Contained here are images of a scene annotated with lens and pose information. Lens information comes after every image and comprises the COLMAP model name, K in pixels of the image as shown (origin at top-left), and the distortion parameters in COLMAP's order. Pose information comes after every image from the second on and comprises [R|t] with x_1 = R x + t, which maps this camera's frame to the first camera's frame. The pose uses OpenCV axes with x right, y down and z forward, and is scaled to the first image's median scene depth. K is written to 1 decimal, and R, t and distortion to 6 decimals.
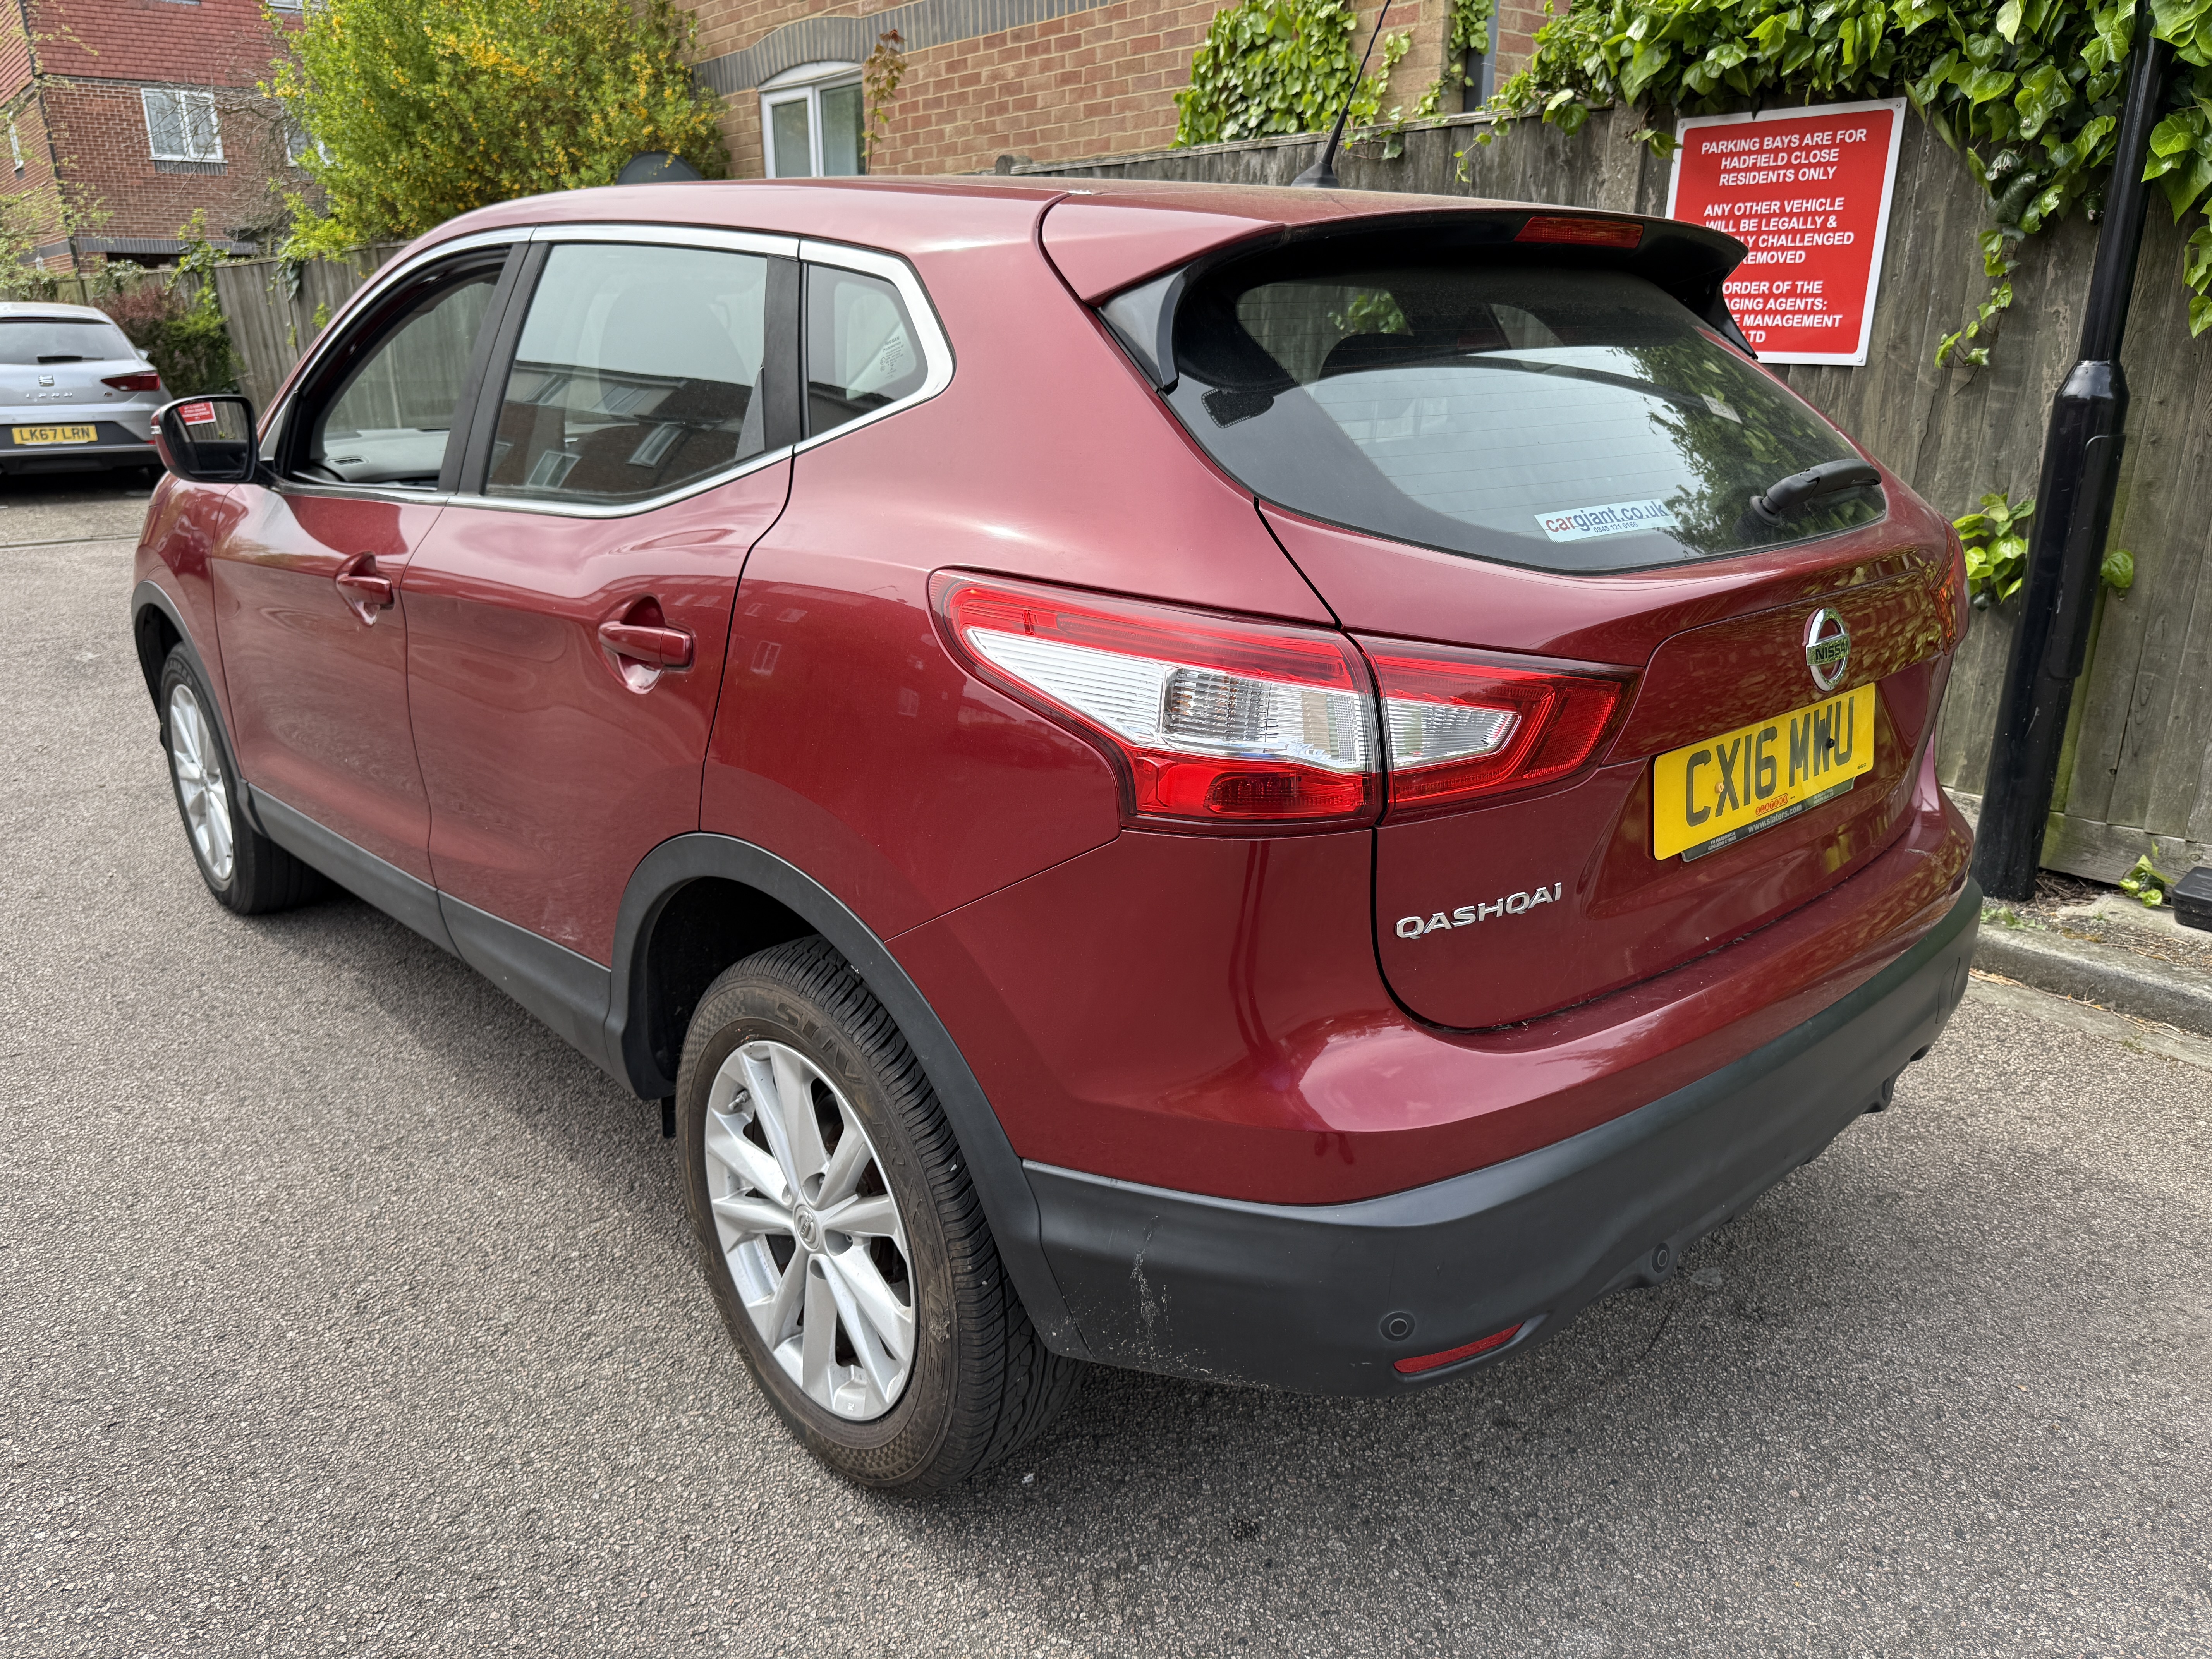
lens RADIAL K [[1611.9, 0, 1102.2], [0, 1611.9, 882.1], [0, 0, 1]] dist [0.000373, 0.000215]
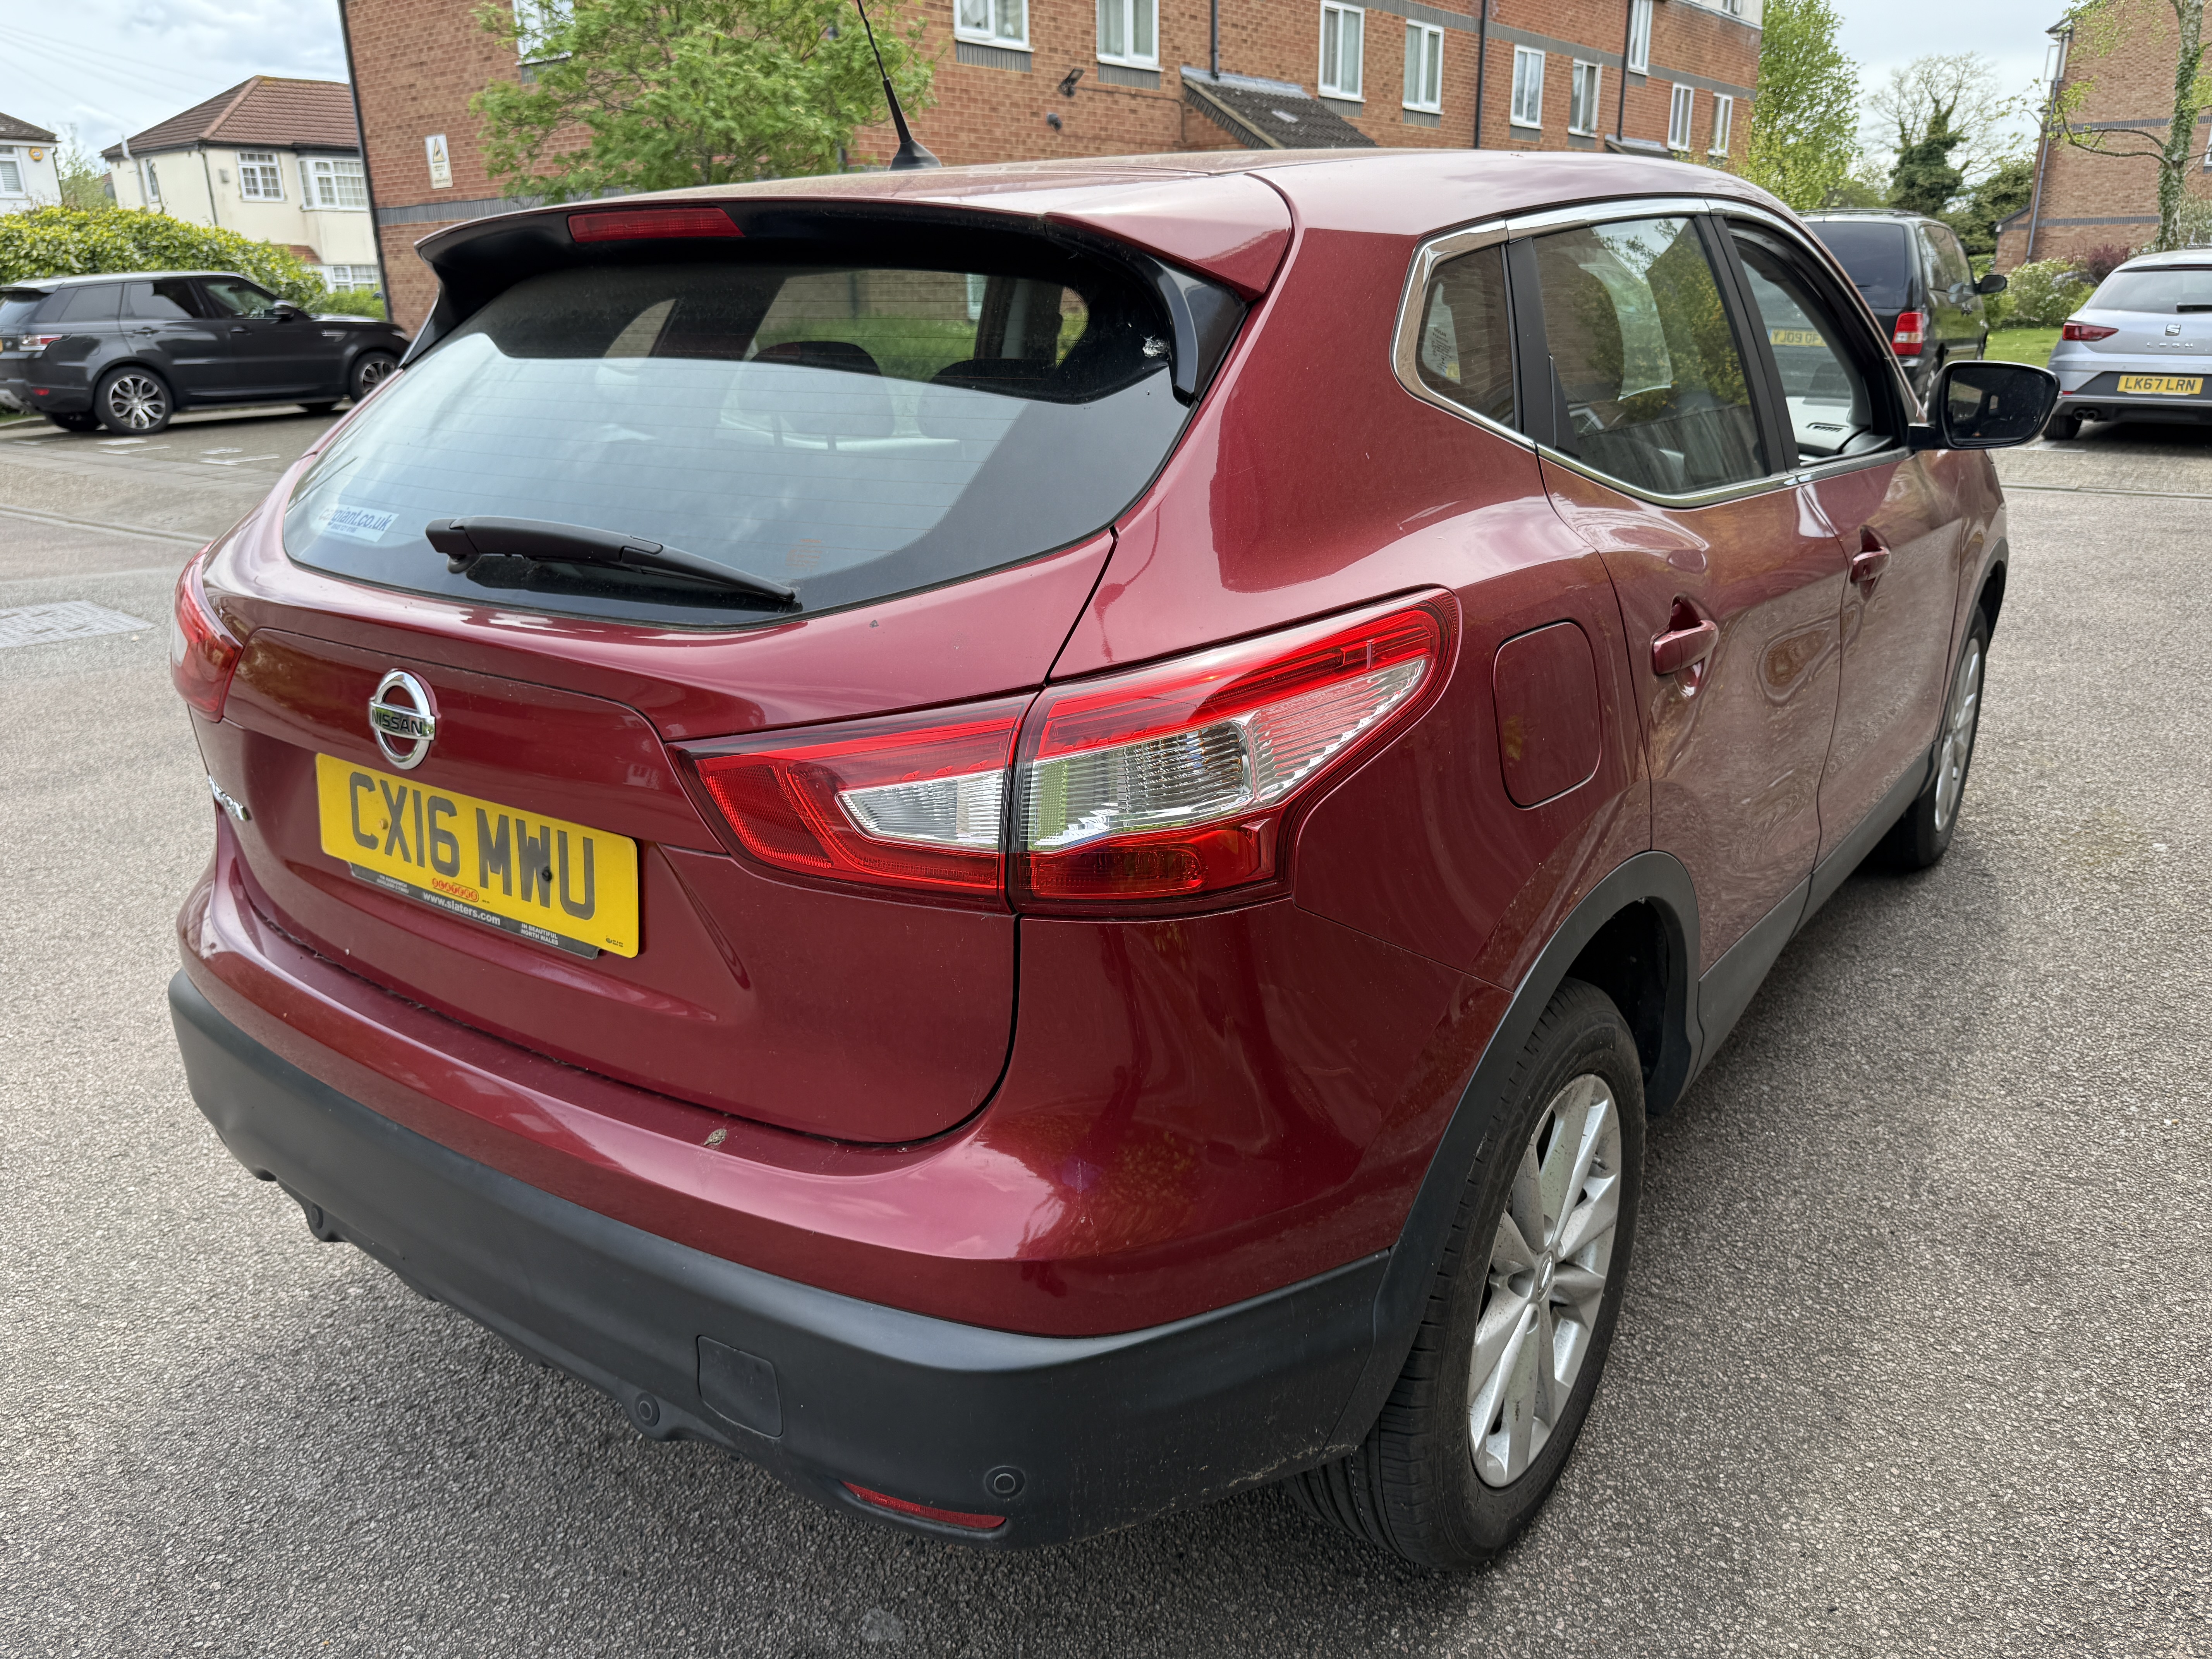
lens RADIAL K [[1600.4, 0, 1103.4], [0, 1600.4, 840.0], [0, 0, 1]] dist [0.018970, -0.010703]
pose [[0.217518, 0.325444, -0.920202, 0.319827], [-0.315506, 0.915607, 0.249239, -0.099351], [0.923657, 0.236115, 0.301840, 0.265122]]
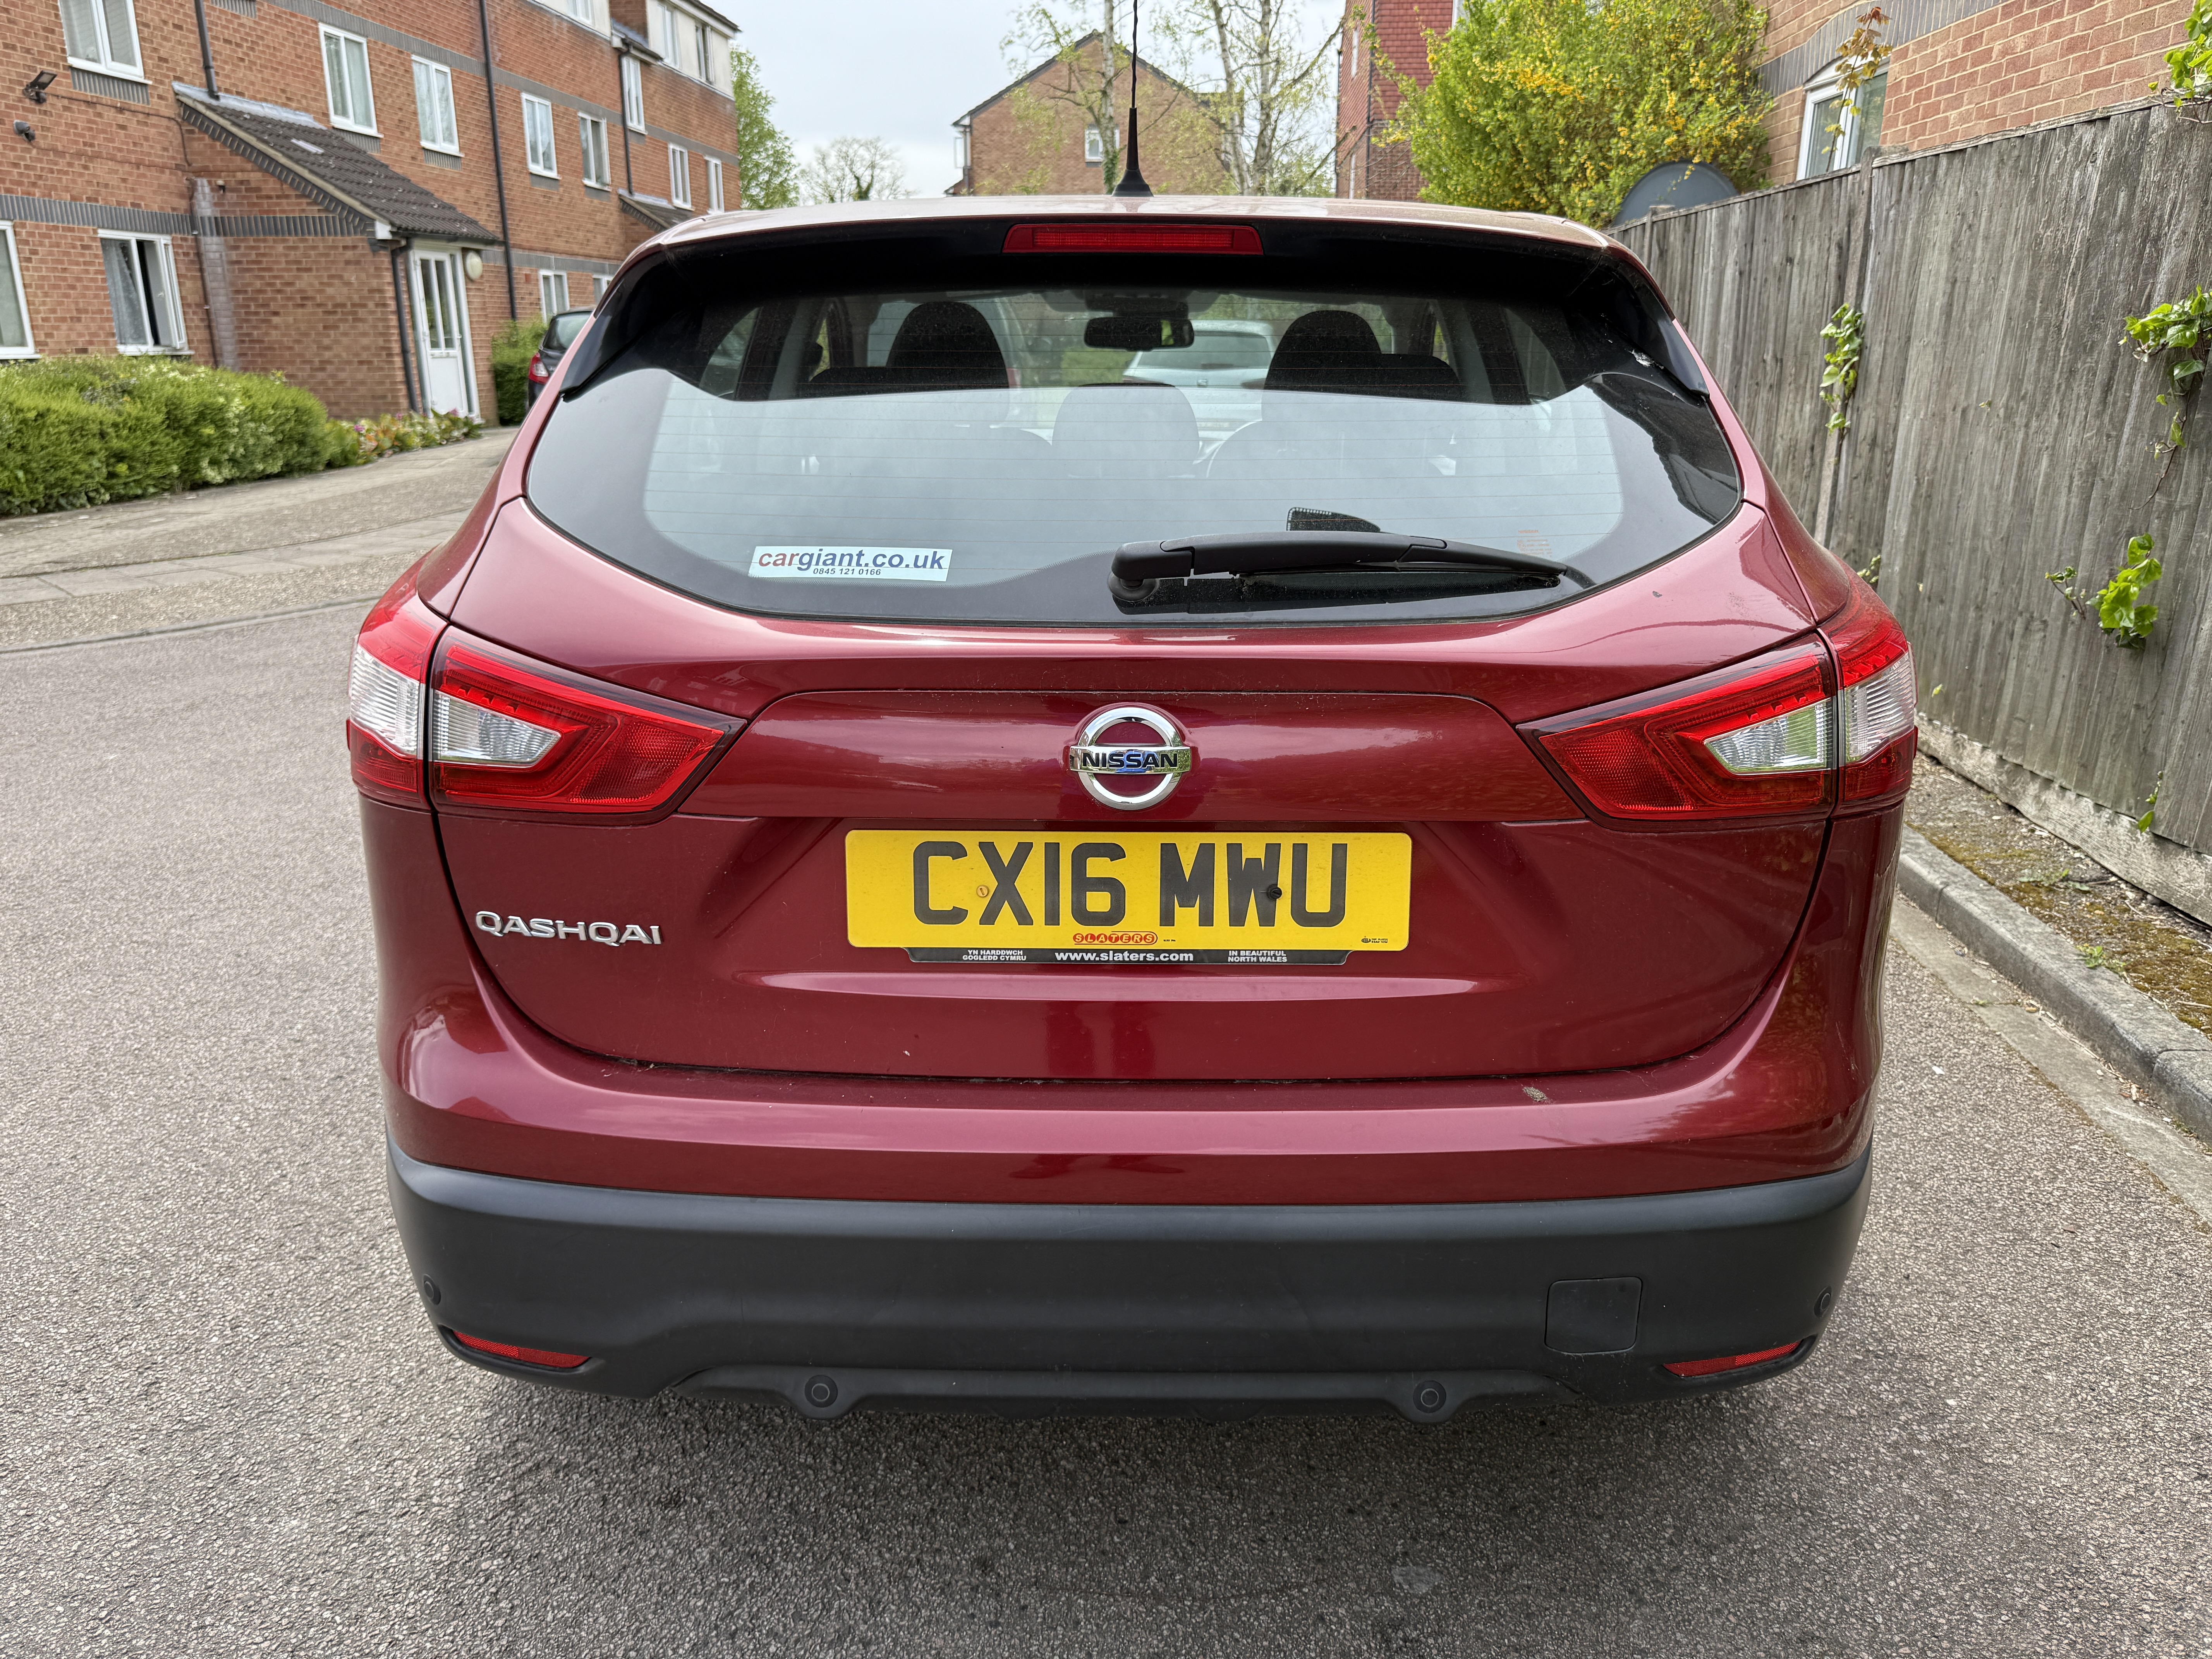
lens RADIAL K [[1600.4, 0, 1103.4], [0, 1600.4, 840.0], [0, 0, 1]] dist [0.018970, -0.010703]
pose [[0.733073, 0.214749, -0.645358, 0.231696], [-0.232483, 0.970811, 0.058965, -0.035799], [0.639184, 0.106809, 0.761601, 0.095026]]
